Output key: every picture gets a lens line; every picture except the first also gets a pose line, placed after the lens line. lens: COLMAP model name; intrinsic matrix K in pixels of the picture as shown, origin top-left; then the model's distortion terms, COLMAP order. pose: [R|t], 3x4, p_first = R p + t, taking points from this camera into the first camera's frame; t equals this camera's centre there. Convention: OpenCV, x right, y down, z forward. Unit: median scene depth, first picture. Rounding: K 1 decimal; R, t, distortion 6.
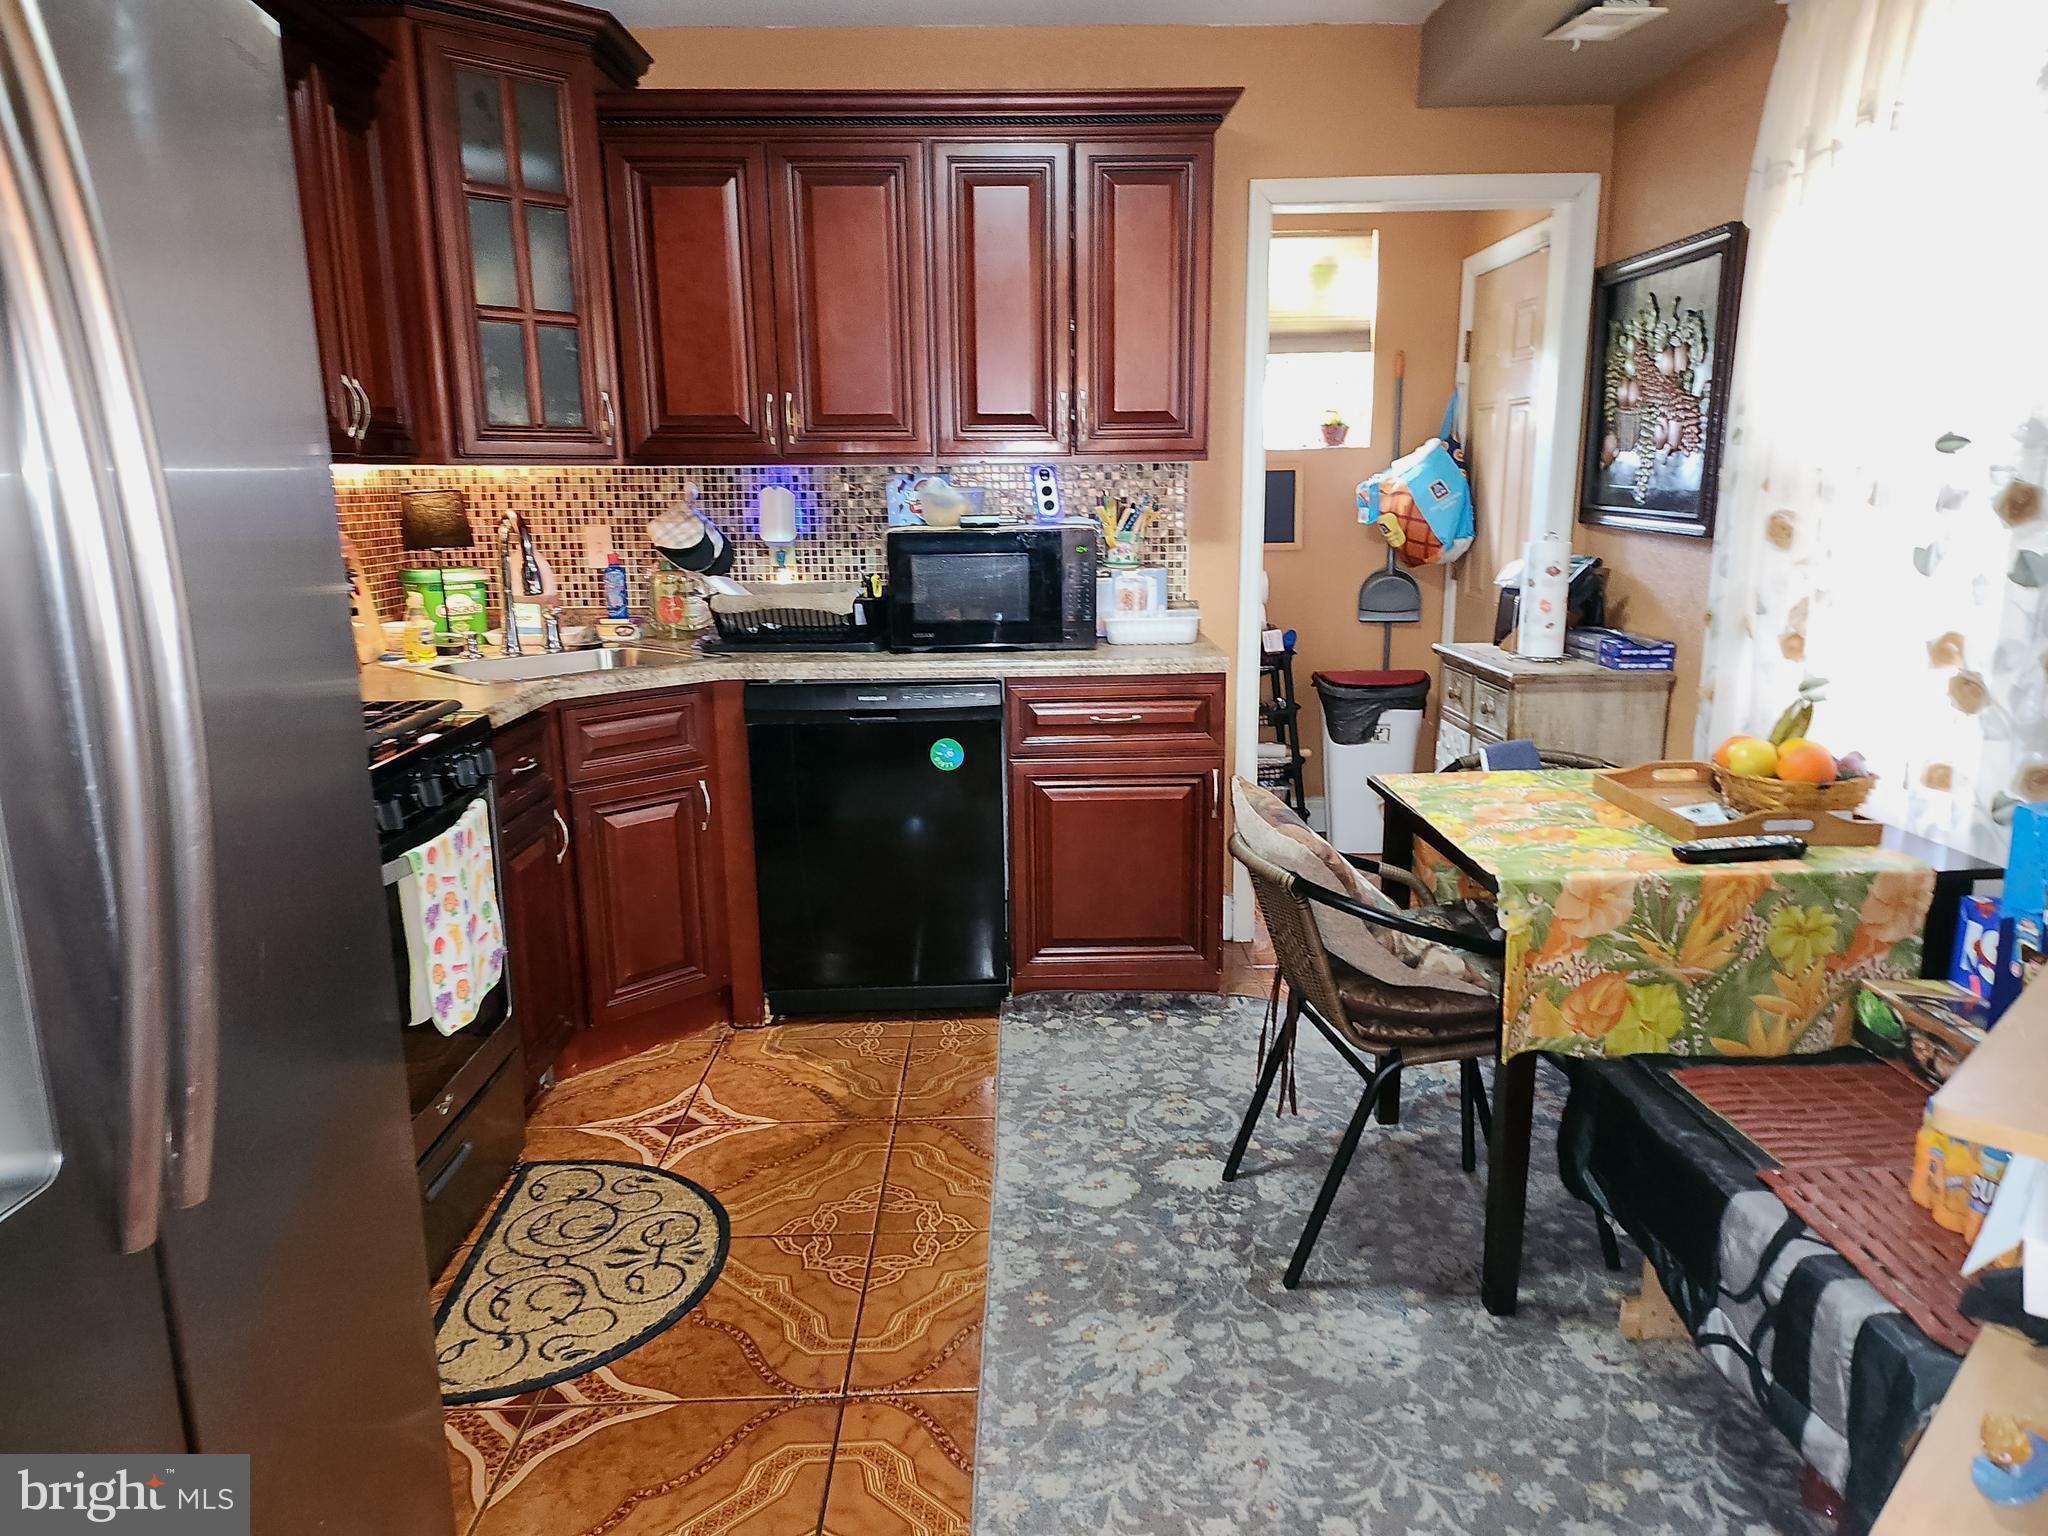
lens RADIAL K [[1412.0, 0, 1016.6], [0, 1412.0, 779.7], [0, 0, 1]] dist [0.080602, -0.080169]
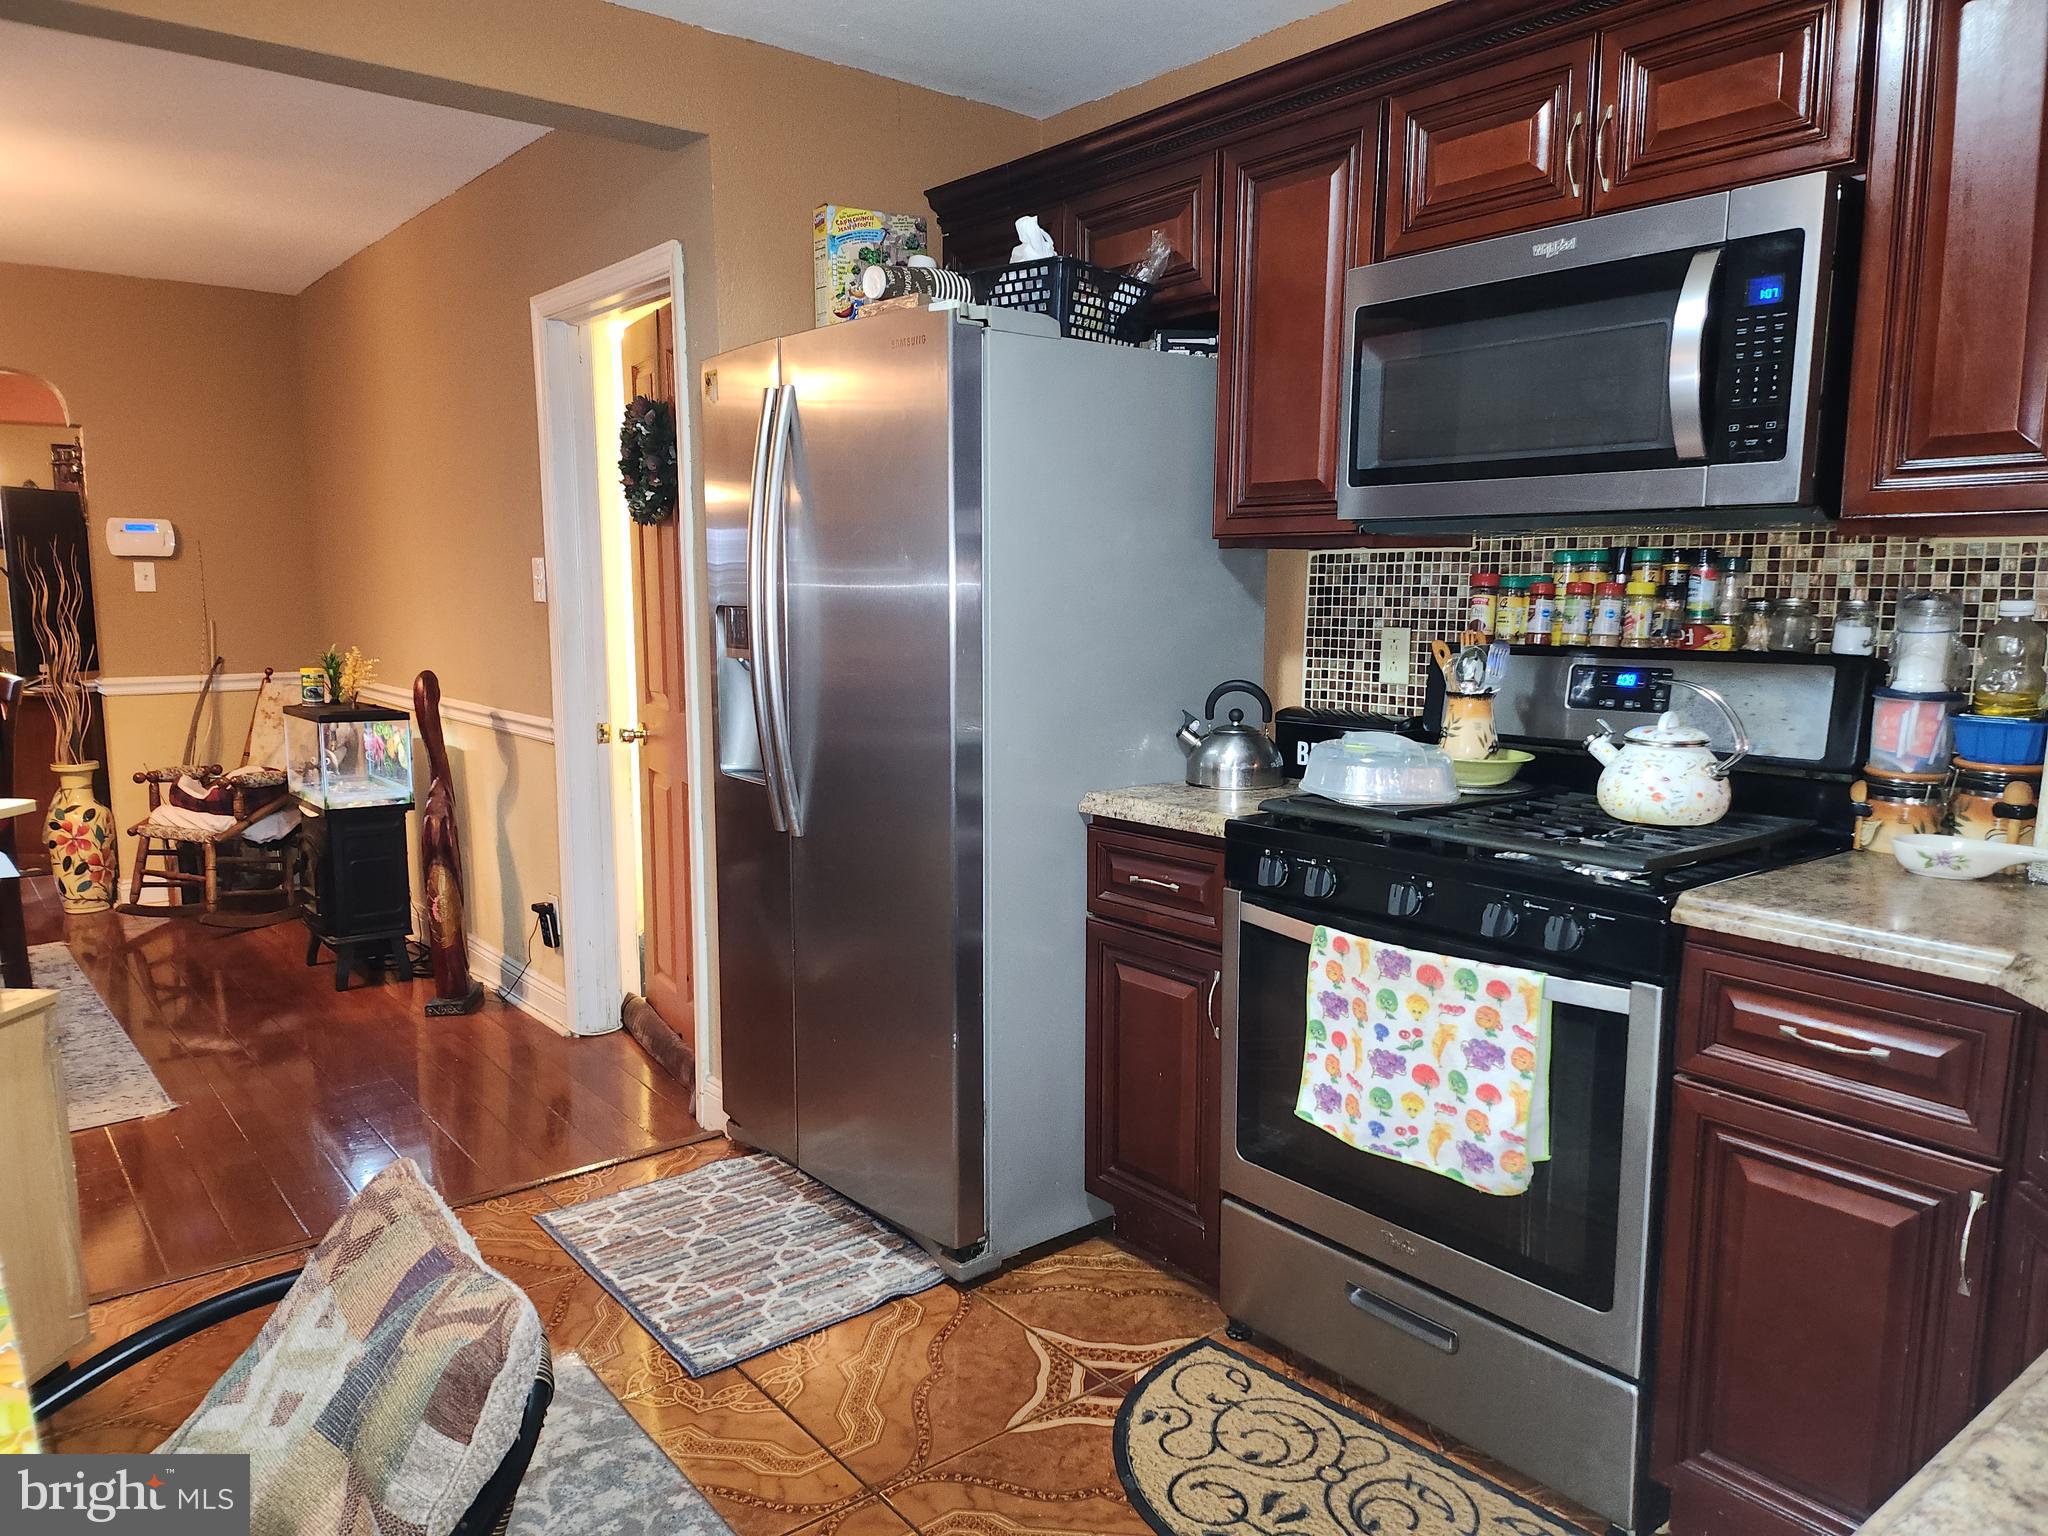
lens RADIAL K [[1376.7, 0, 1073.5], [0, 1376.7, 778.8], [0, 0, 1]] dist [0.010025, -0.012649]
pose [[-0.763835, 0.102241, -0.637262, 0.177160], [-0.128801, 0.943364, 0.305735, -0.181836], [0.632429, 0.315611, -0.707406, 0.877692]]
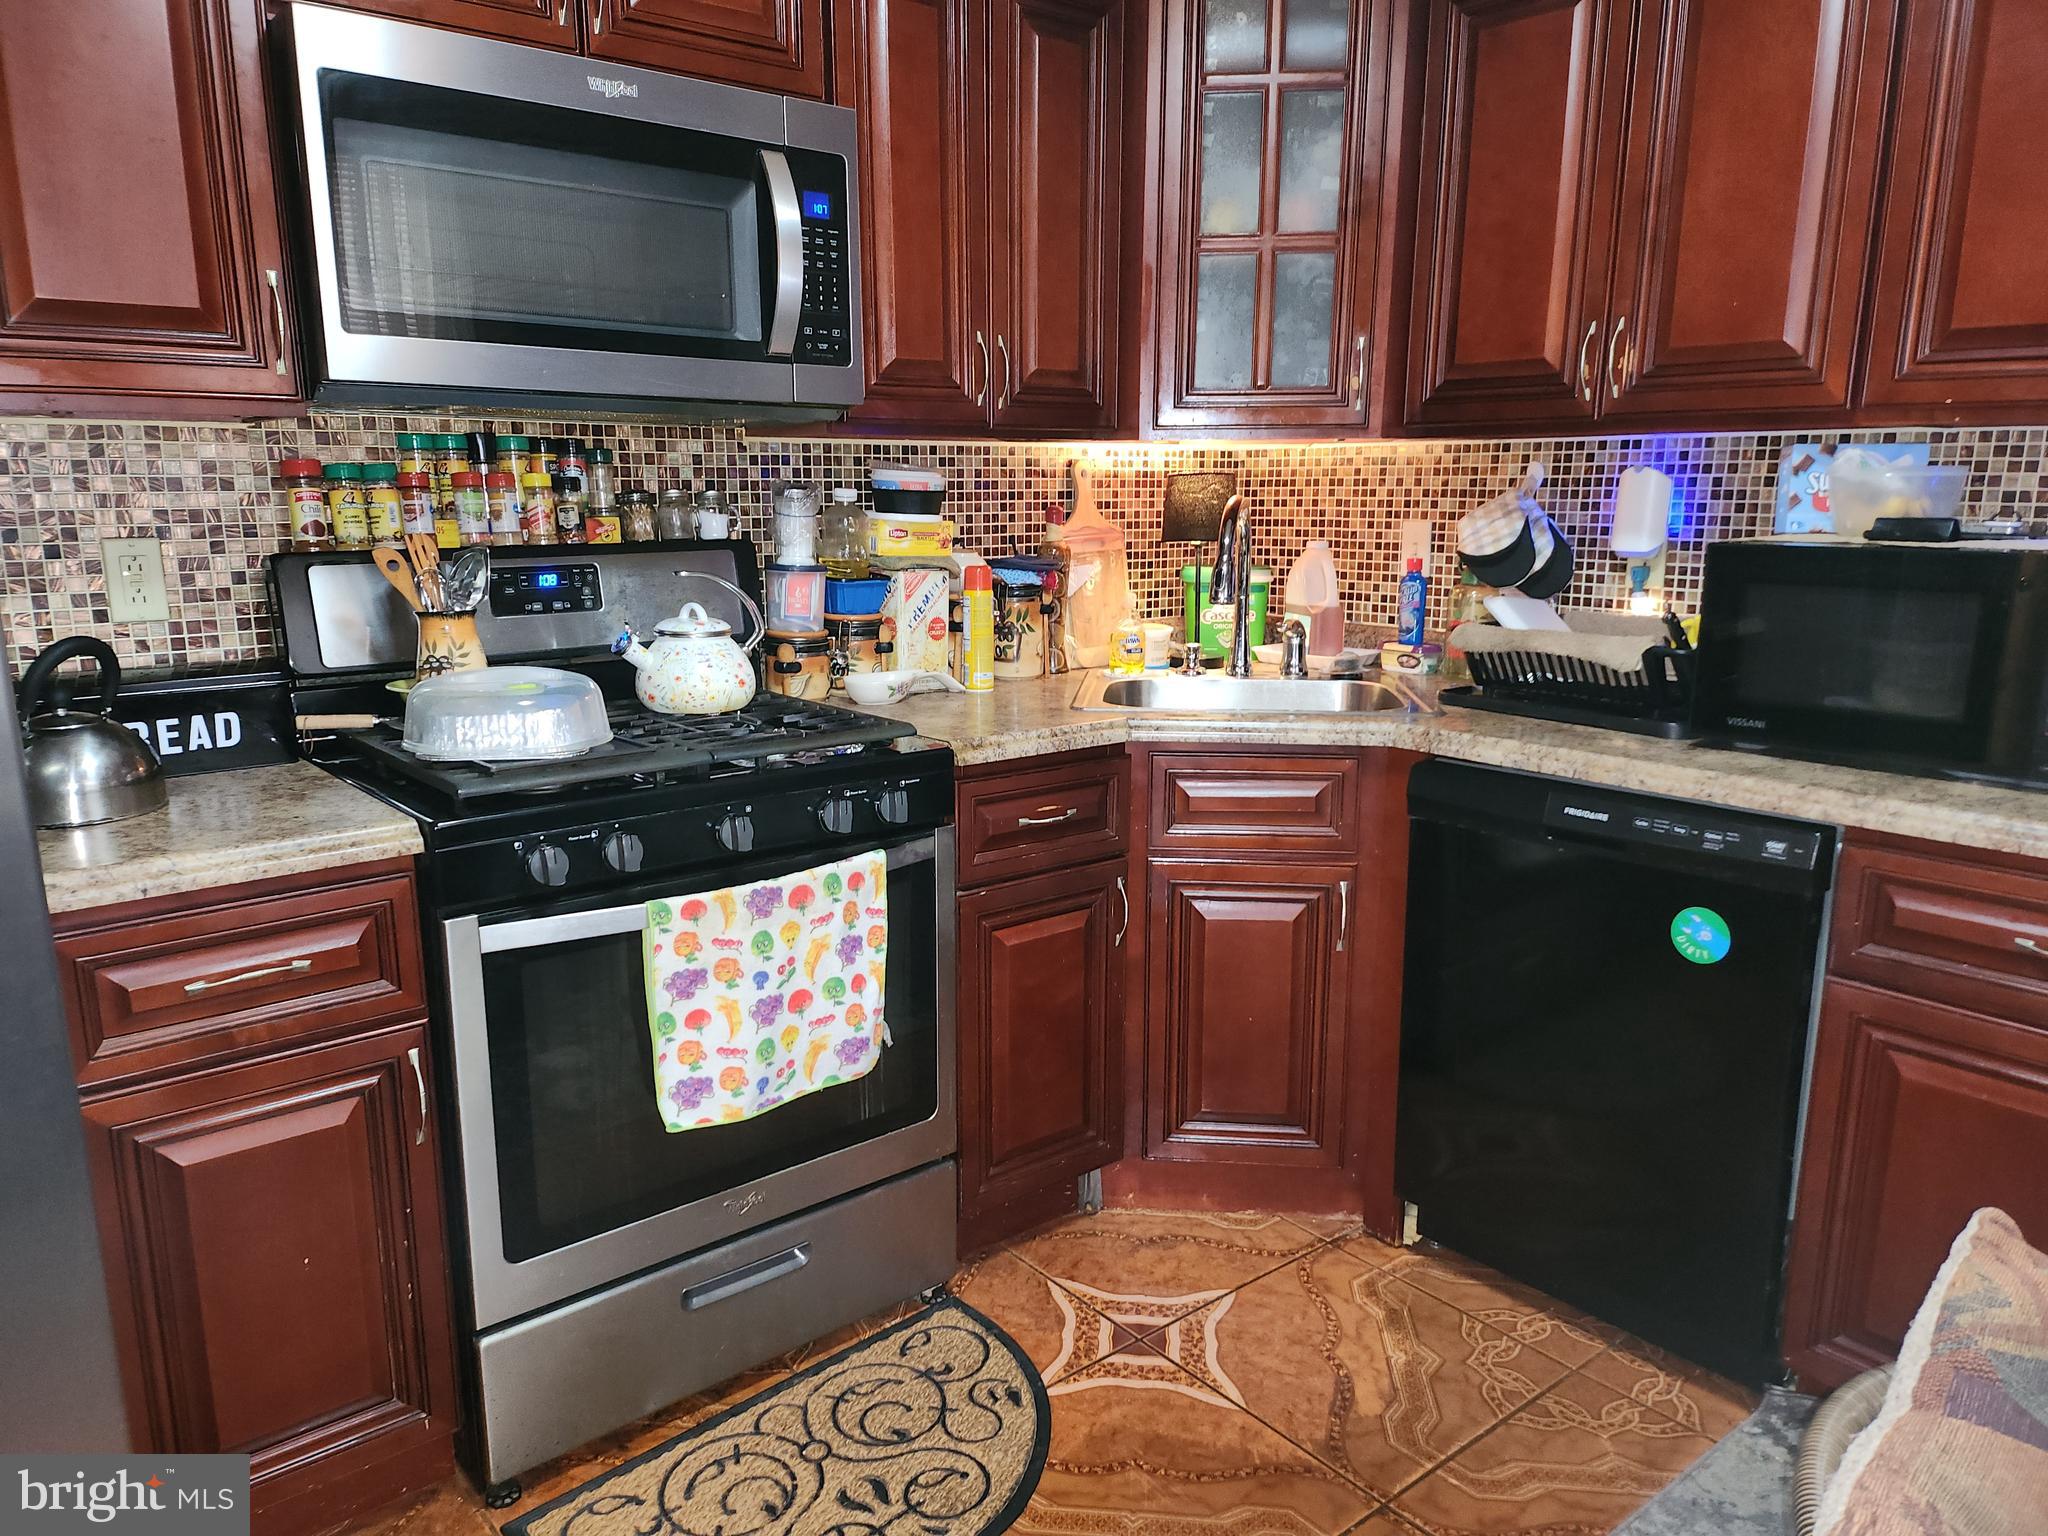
lens RADIAL K [[1412.0, 0, 1019.5], [0, 1412.0, 798.9], [0, 0, 1]] dist [0.080602, -0.080169]
pose [[0.627065, 0.183941, -0.756938, 0.177777], [-0.172716, 0.980365, 0.095153, -0.068716], [0.759578, 0.071068, 0.646522, 0.359303]]
